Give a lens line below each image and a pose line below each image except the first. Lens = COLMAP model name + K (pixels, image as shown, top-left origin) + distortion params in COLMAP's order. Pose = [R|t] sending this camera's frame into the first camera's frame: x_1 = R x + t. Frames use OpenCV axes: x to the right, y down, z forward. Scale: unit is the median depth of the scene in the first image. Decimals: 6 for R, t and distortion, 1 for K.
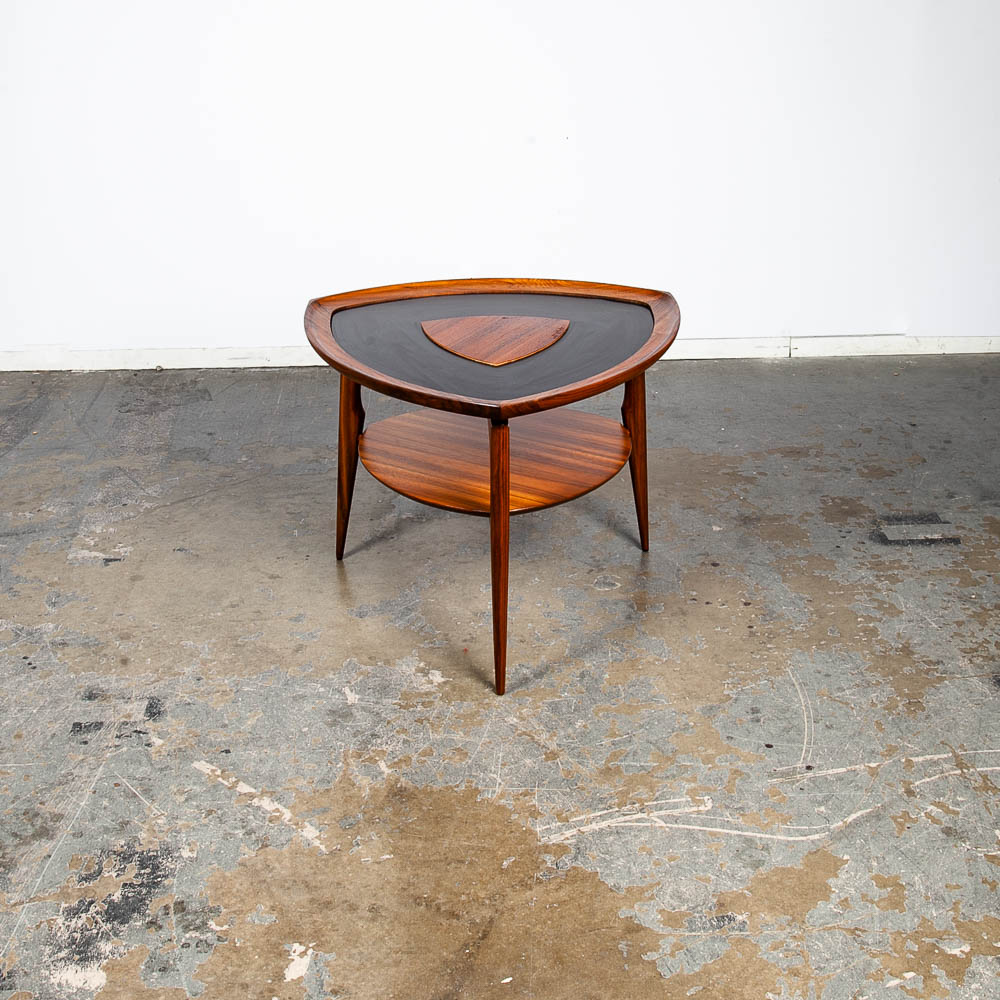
lens RADIAL K [[1685.7, 0, 533.5], [0, 1685.7, 429.1], [0, 0, 1]] dist [-0.022228, 0.000000]
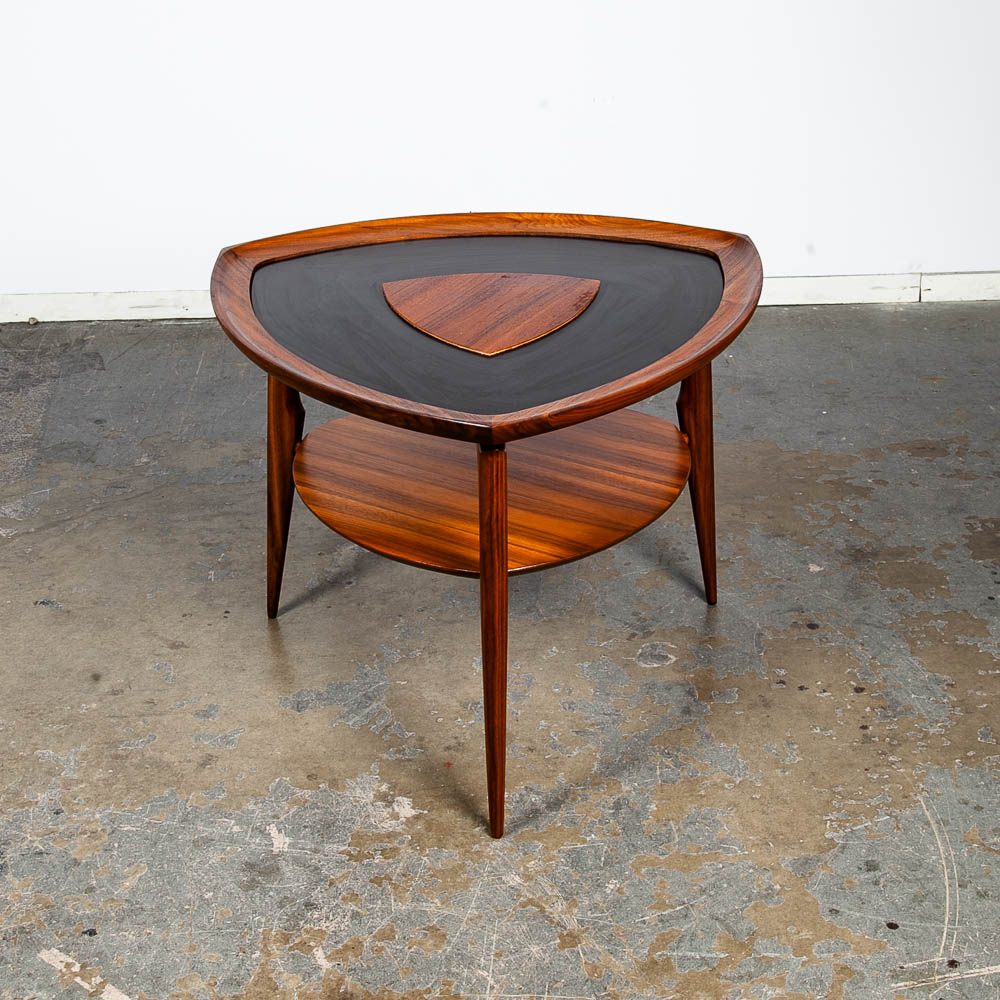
lens RADIAL K [[2142.9, 0, 536.1], [0, 2142.9, 447.6], [0, 0, 1]] dist [0.048436, 0.000000]
pose [[0.999782, -0.001169, -0.020864, 0.013502], [0.002302, 0.998519, 0.054348, -0.043921], [0.020770, -0.054384, 0.998304, 0.129662]]
